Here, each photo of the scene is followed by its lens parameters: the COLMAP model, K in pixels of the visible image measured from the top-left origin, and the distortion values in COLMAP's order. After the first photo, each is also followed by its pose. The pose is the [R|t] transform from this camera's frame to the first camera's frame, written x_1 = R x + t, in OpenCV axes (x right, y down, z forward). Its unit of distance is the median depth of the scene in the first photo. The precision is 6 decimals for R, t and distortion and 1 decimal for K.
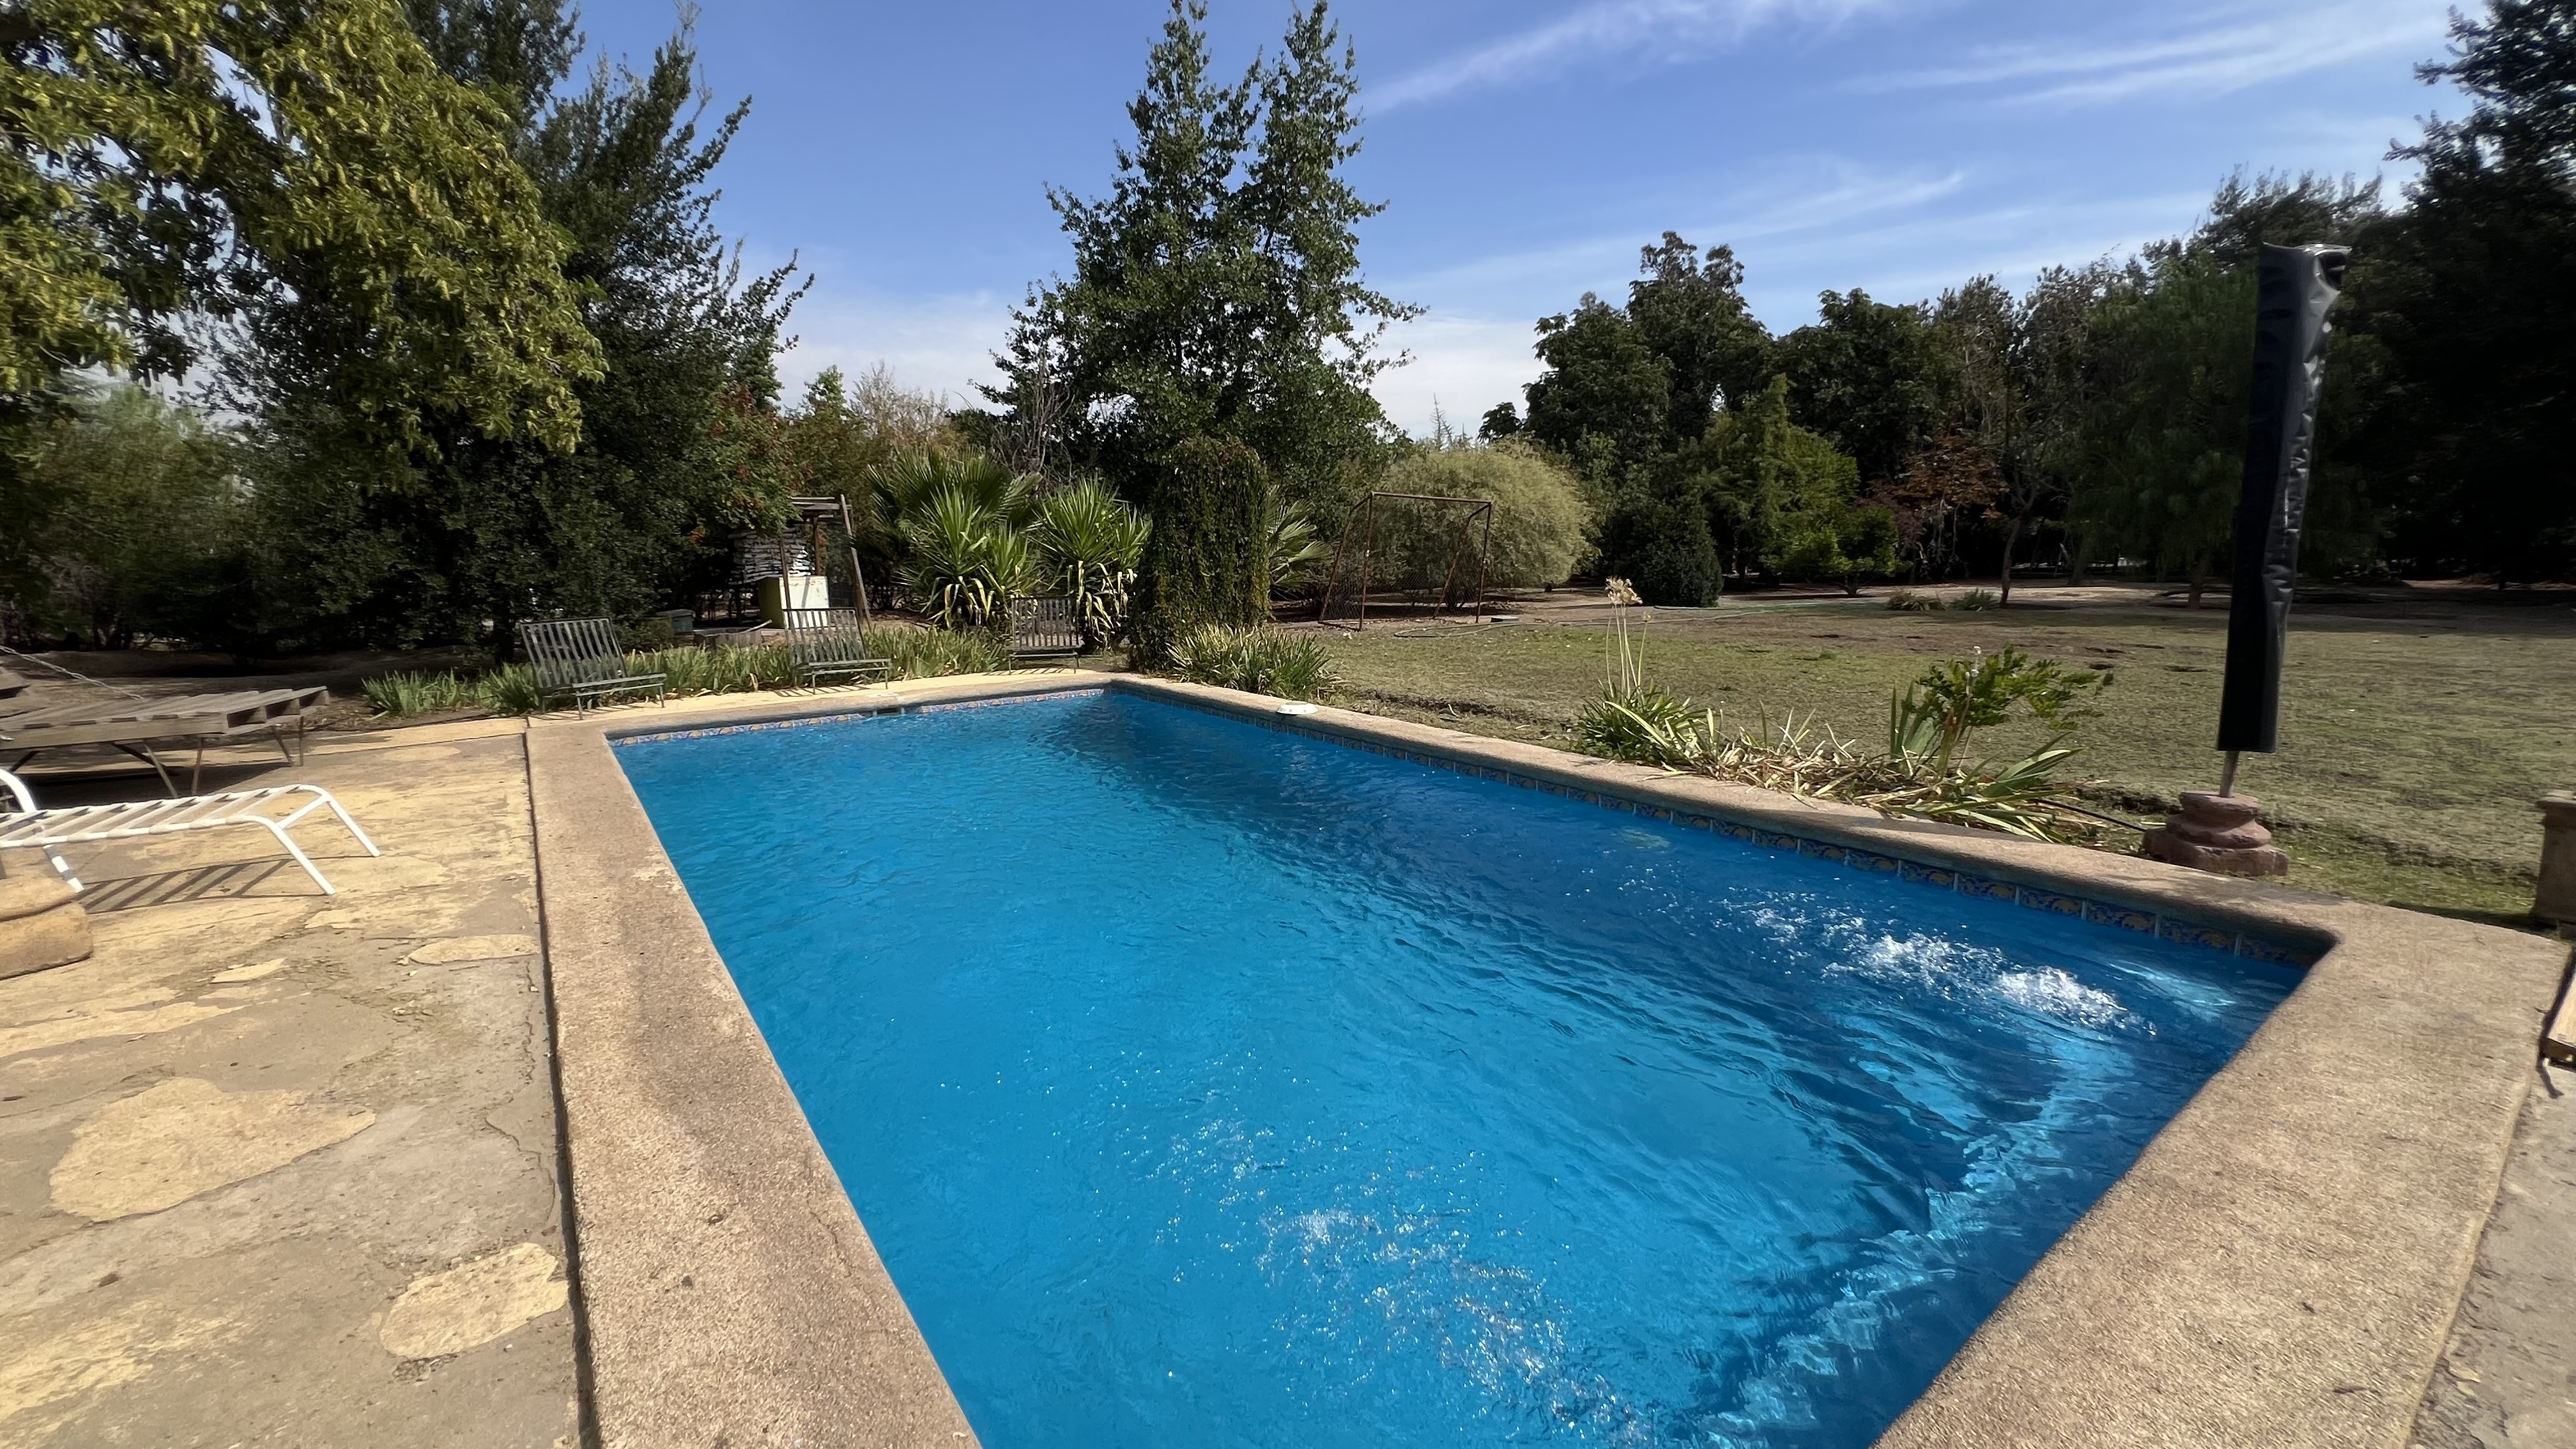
lens RADIAL K [[1041.4, 0, 1278.6], [0, 1041.4, 721.1], [0, 0, 1]] dist [-0.000740, 0.000807]
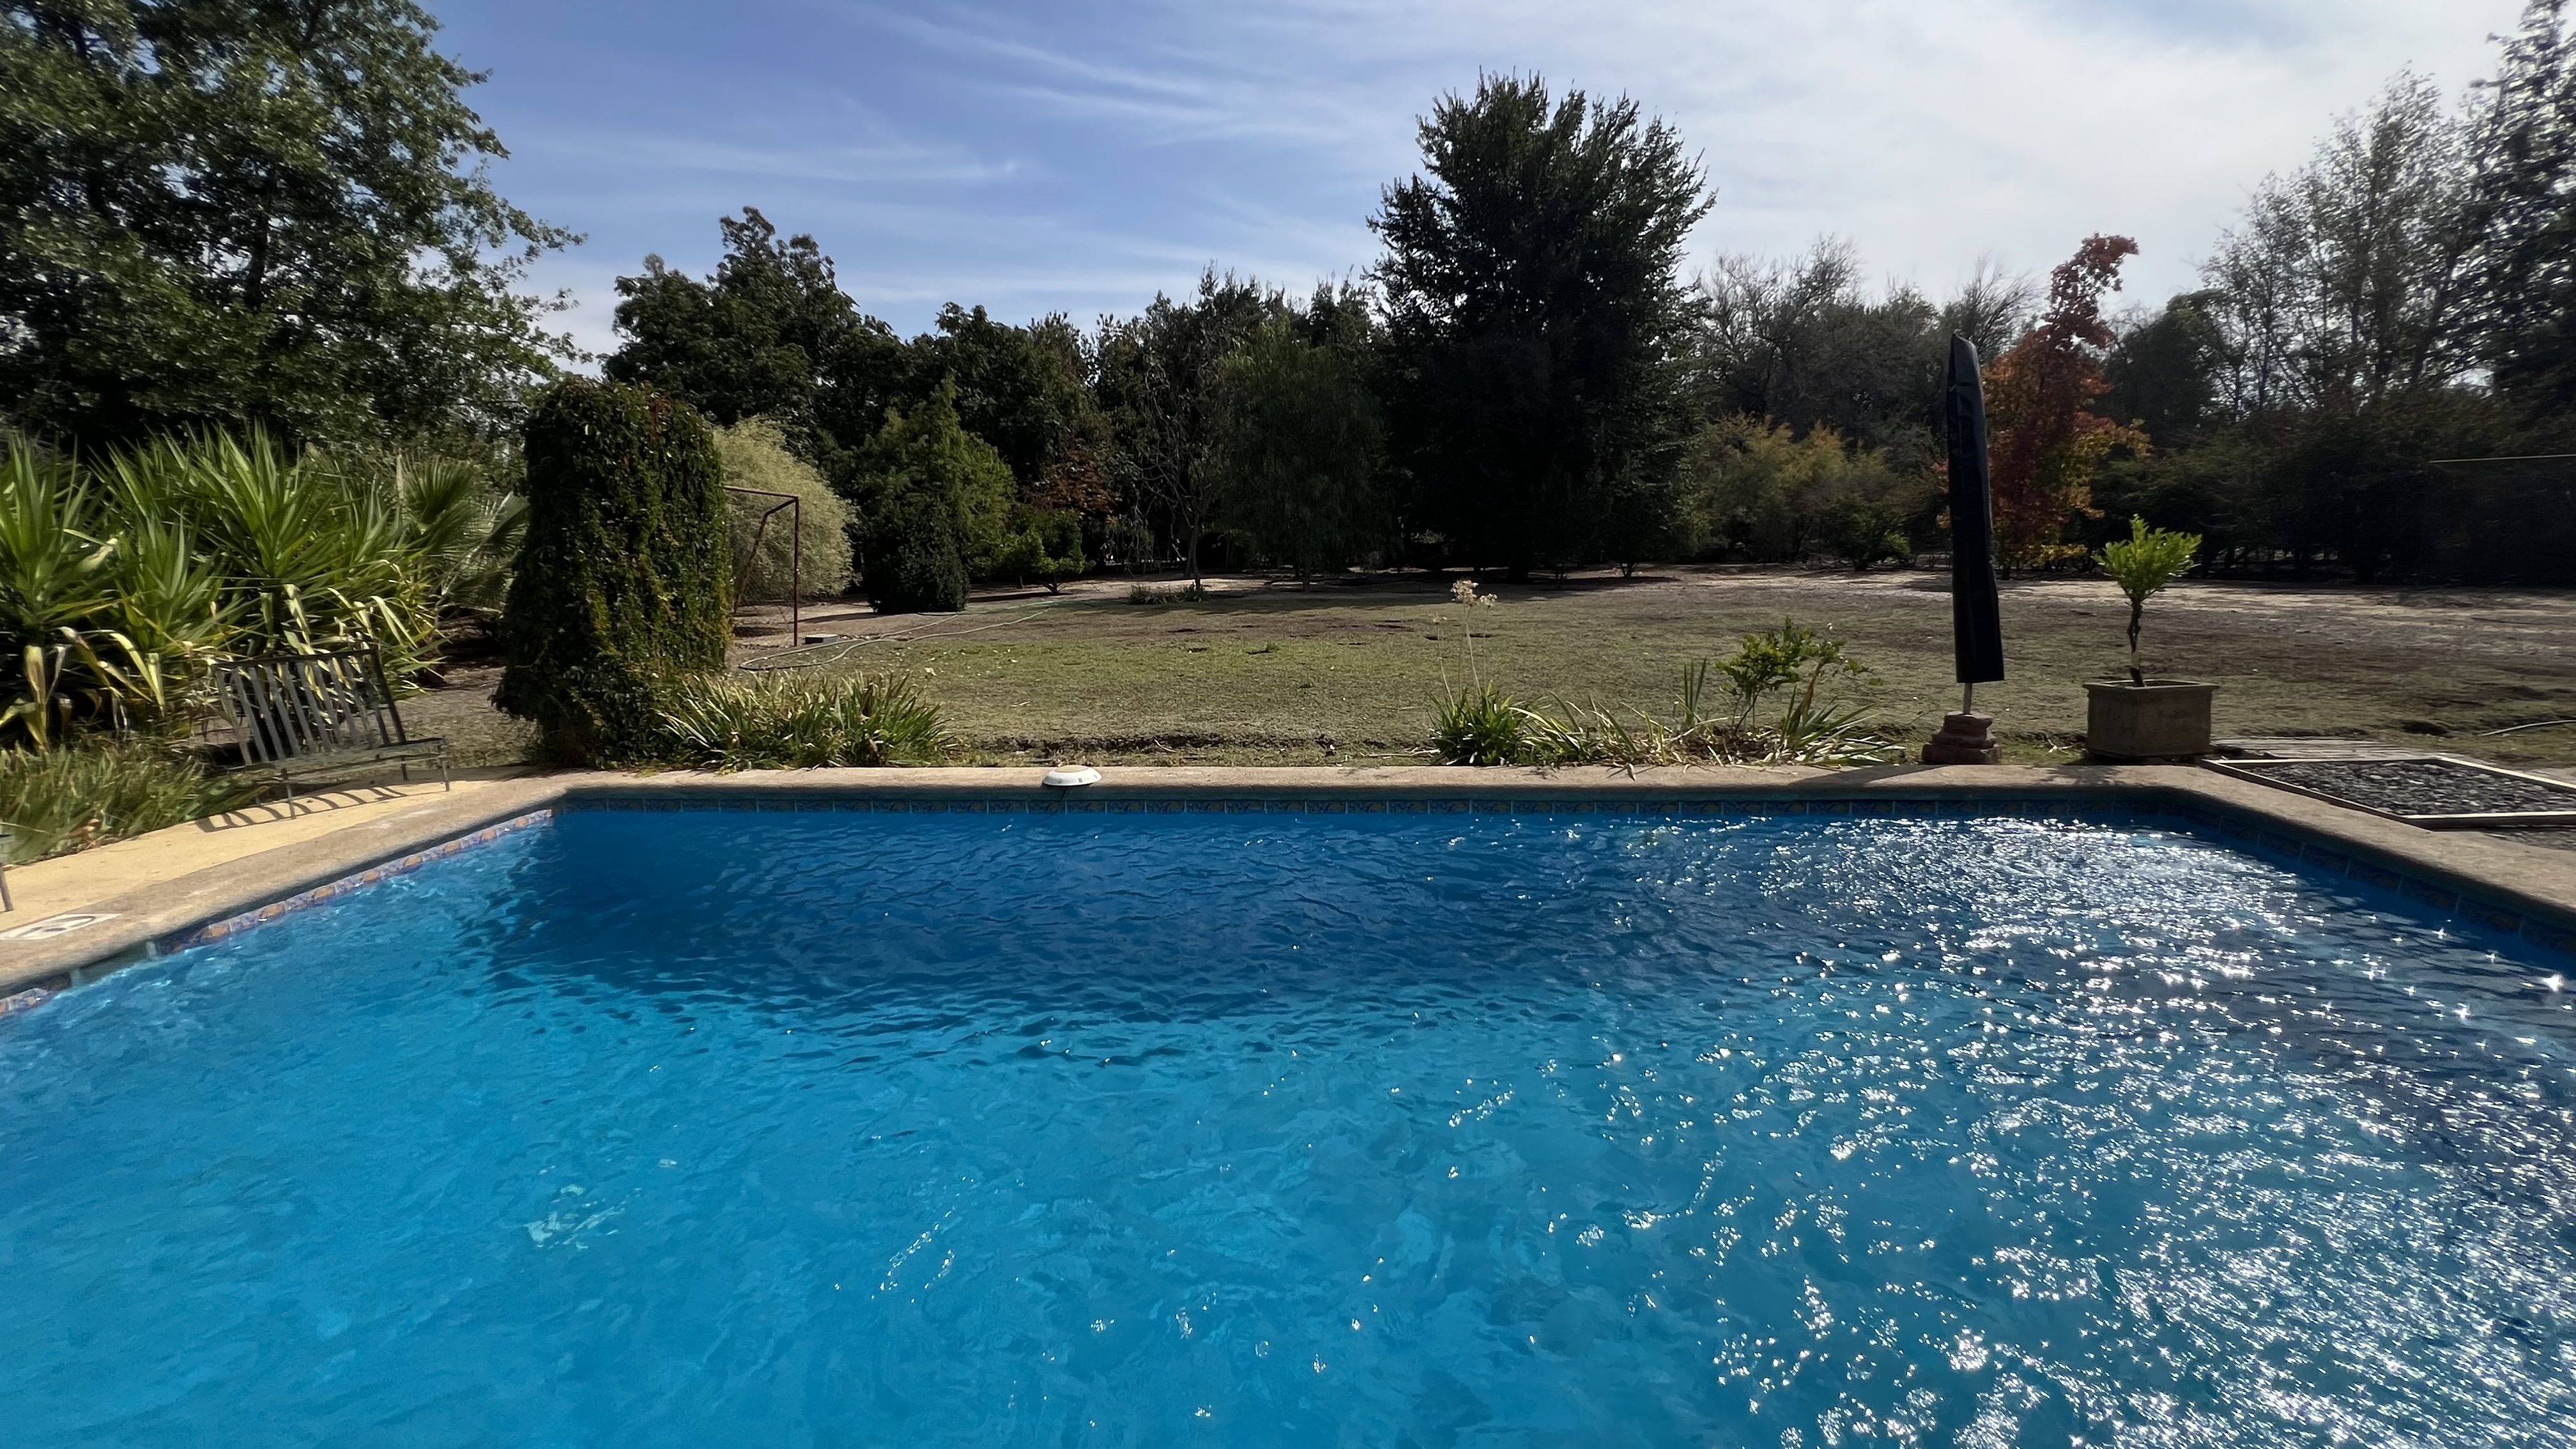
lens RADIAL K [[1041.4, 0, 1285.9], [0, 1041.4, 717.3], [0, 0, 1]] dist [-0.000740, 0.000807]
pose [[0.638966, -0.131939, 0.757835, -0.186948], [0.137085, 0.988941, 0.056591, -0.031624], [-0.756921, 0.067728, 0.649987, 0.183234]]
